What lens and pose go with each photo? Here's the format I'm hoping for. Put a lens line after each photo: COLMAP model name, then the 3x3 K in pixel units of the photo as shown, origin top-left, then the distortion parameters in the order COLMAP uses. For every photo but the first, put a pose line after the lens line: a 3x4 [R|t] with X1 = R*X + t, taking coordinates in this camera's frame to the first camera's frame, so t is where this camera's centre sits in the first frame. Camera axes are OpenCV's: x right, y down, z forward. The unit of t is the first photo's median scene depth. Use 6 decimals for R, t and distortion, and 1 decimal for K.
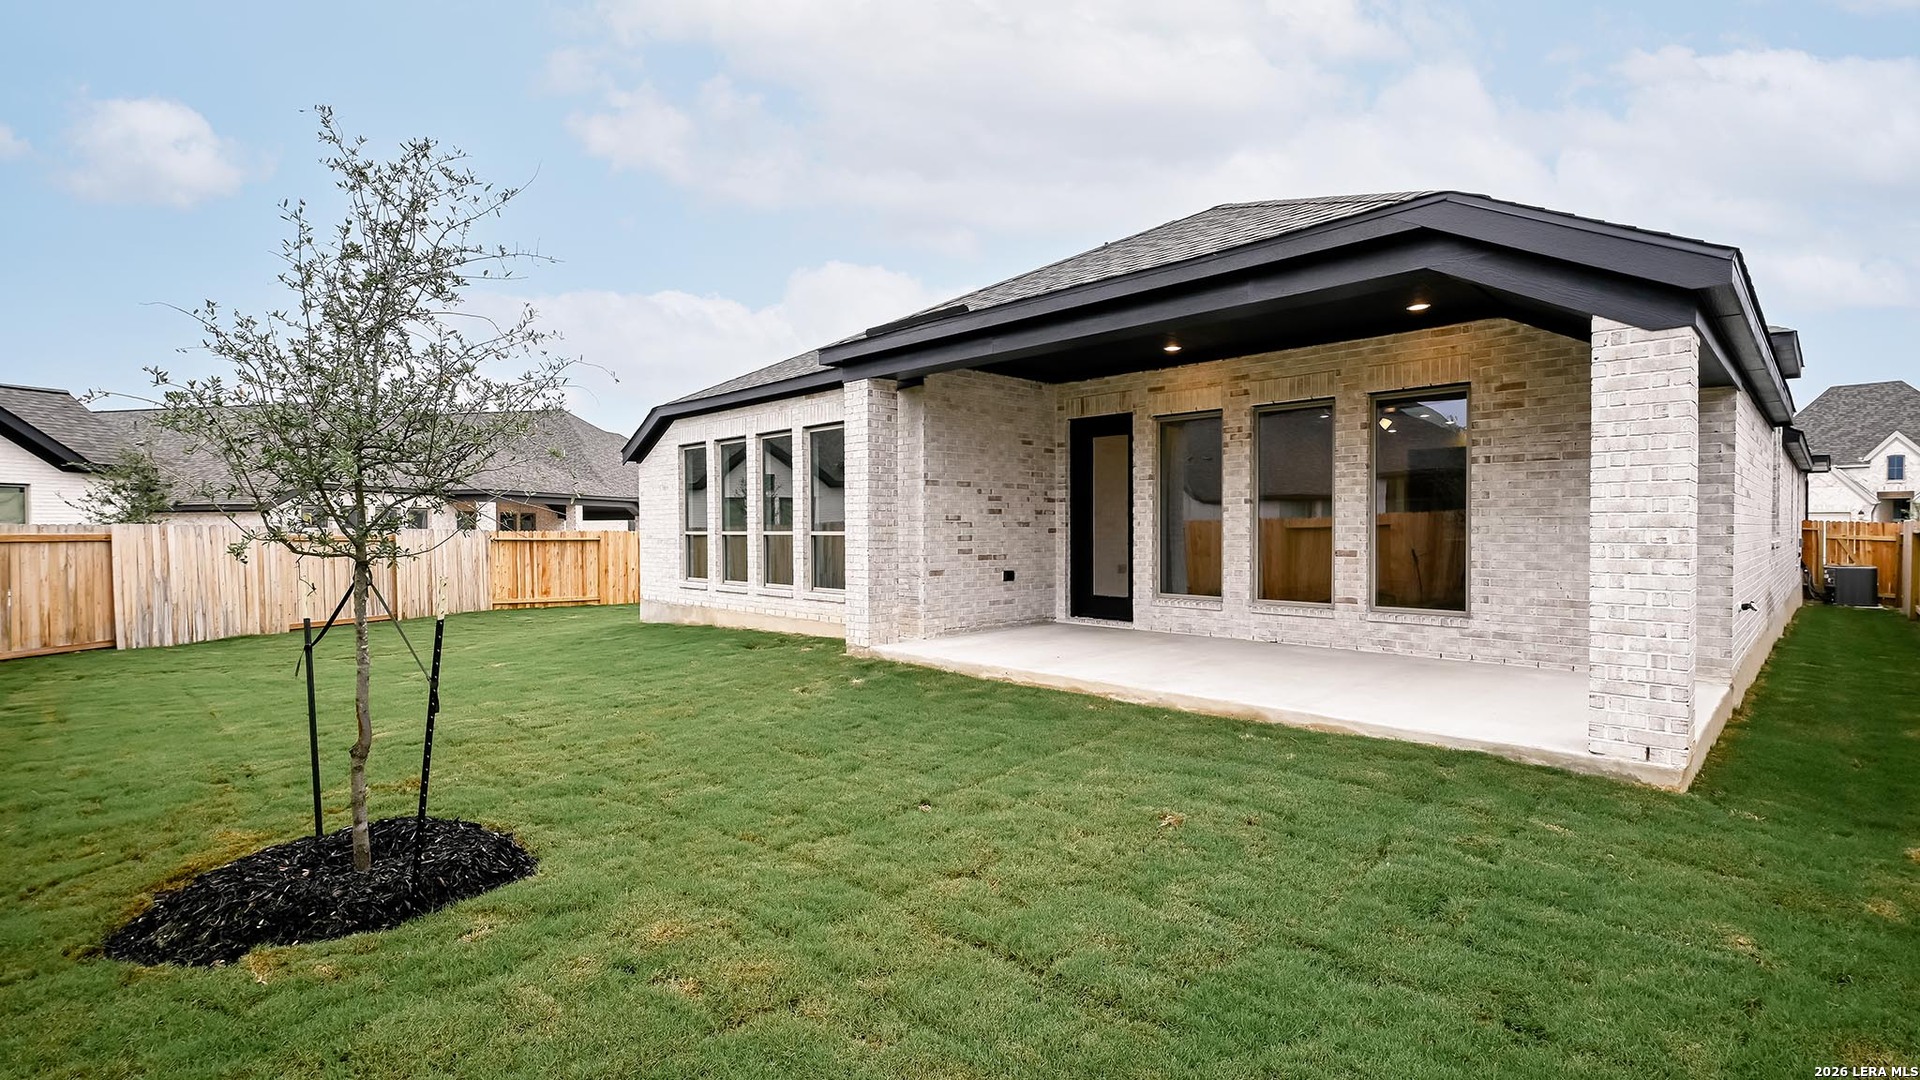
lens RADIAL K [[862.5, 0, 960.0], [0, 862.5, 540.0], [0, 0, 1]] dist [0.000864, 0.000181]
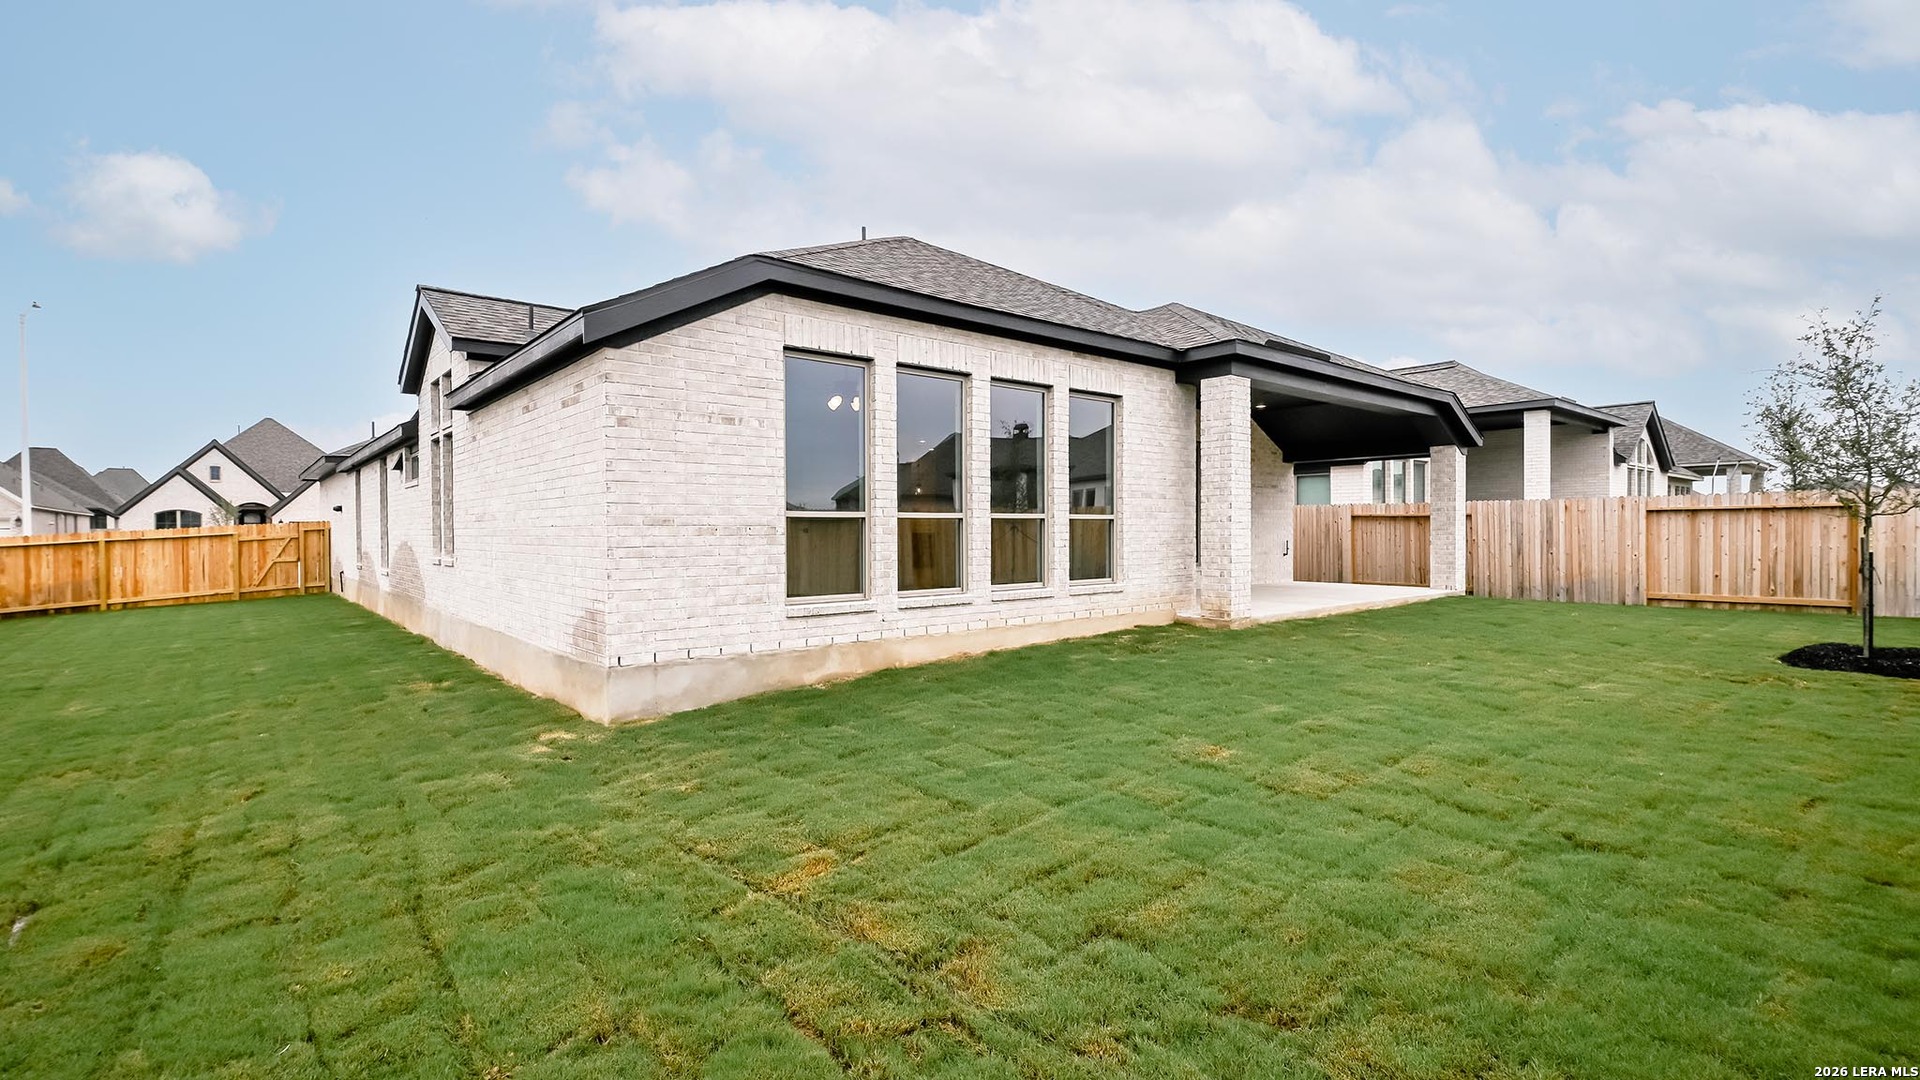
lens RADIAL K [[862.5, 0, 960.0], [0, 862.5, 540.0], [0, 0, 1]] dist [0.000864, 0.000181]
pose [[0.080740, -0.007635, 0.996706, -0.963780], [0.018524, 0.999809, 0.006159, 0.007585], [-0.996563, 0.017966, 0.080866, 0.983047]]
